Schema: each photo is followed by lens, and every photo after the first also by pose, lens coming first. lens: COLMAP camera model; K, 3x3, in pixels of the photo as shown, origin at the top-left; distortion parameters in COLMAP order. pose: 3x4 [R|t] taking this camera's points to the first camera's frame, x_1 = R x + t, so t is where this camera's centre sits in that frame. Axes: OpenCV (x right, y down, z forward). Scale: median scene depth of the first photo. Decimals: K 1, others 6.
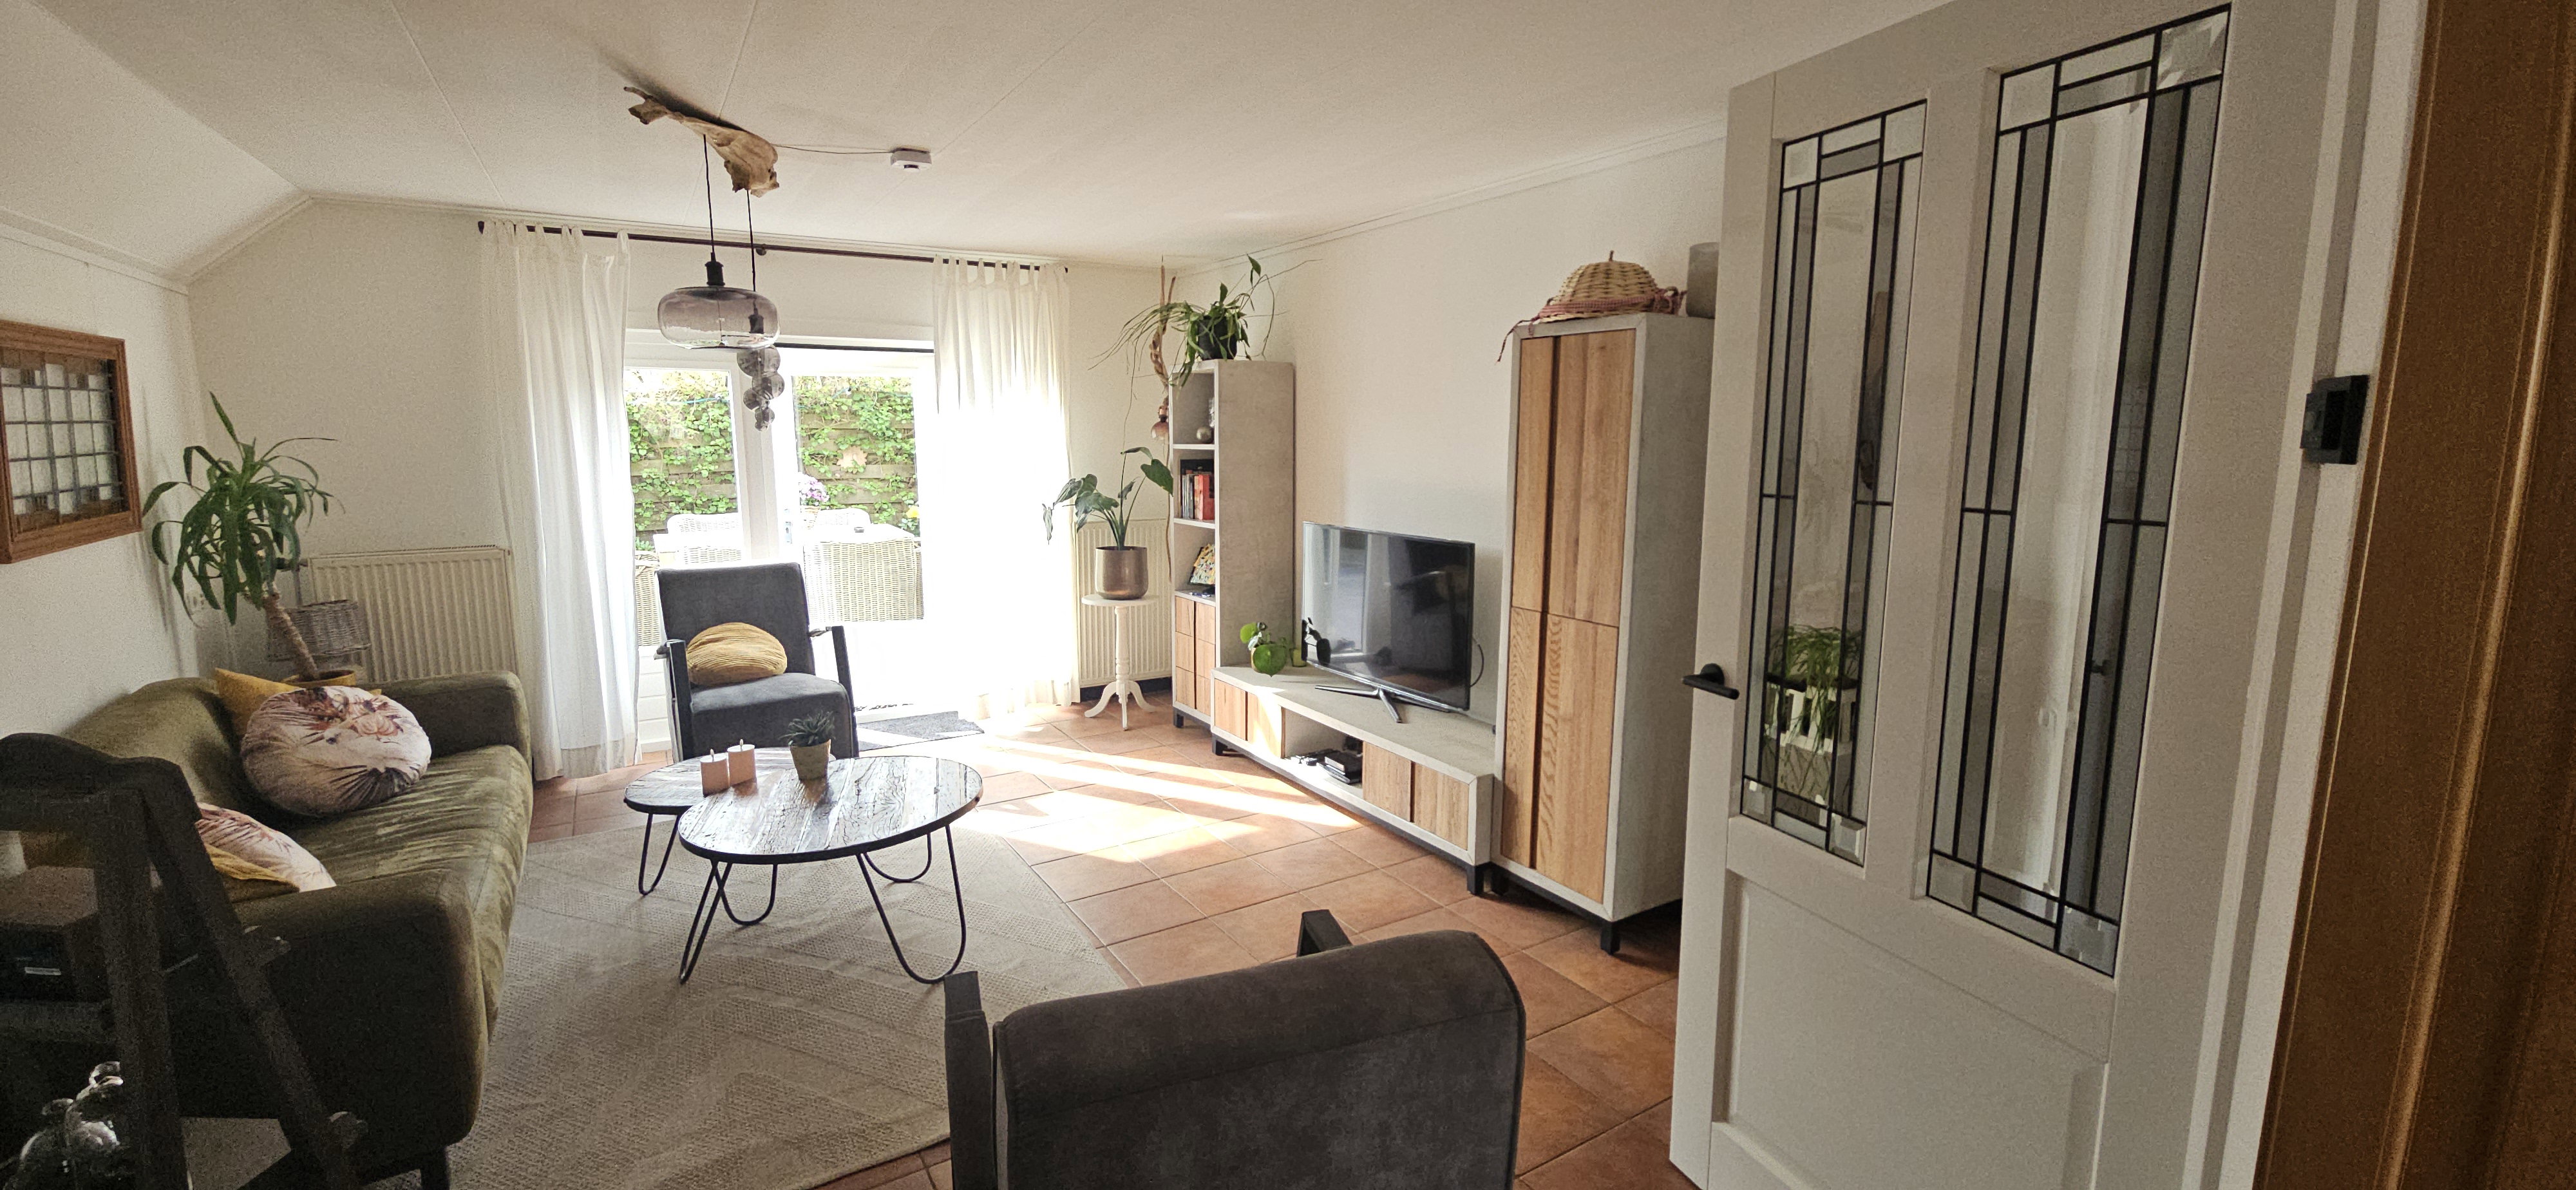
lens RADIAL K [[1068.3, 0, 1301.8], [0, 1068.3, 586.6], [0, 0, 1]] dist [-0.000472, 0.000053]
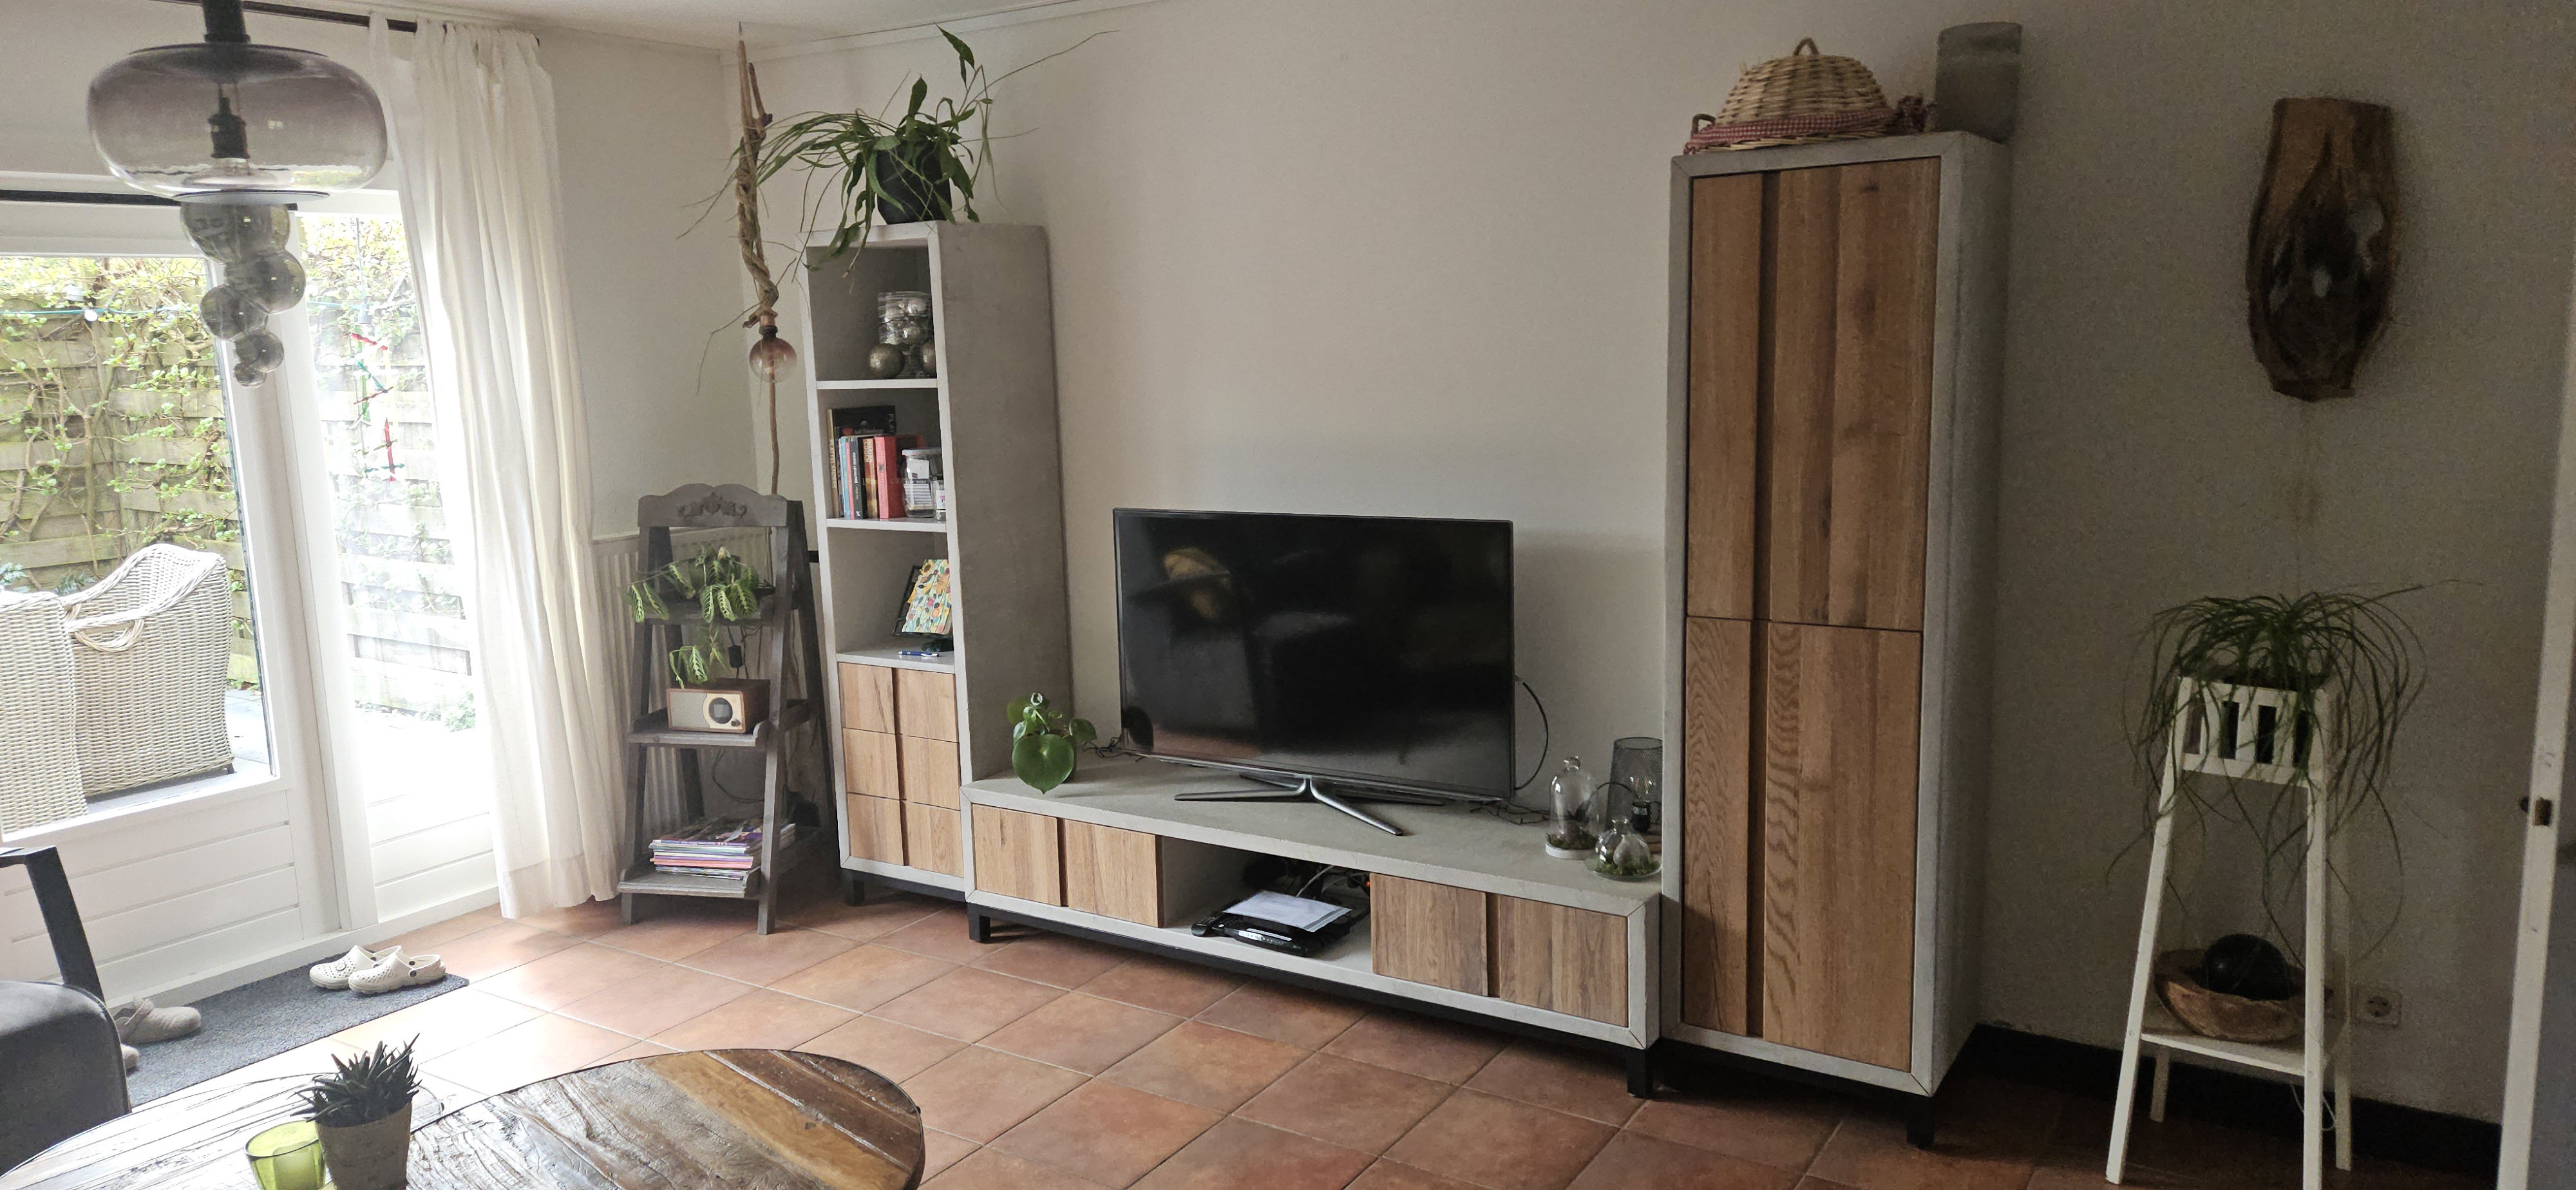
lens RADIAL K [[1745.5, 0, 1267.4], [0, 1745.5, 581.6], [0, 0, 1]] dist [0.065164, -0.019766]
pose [[0.917297, -0.089482, 0.388019, -0.413760], [0.092357, 0.995662, 0.011274, -0.034300], [-0.387345, 0.025495, 0.921582, 0.166378]]
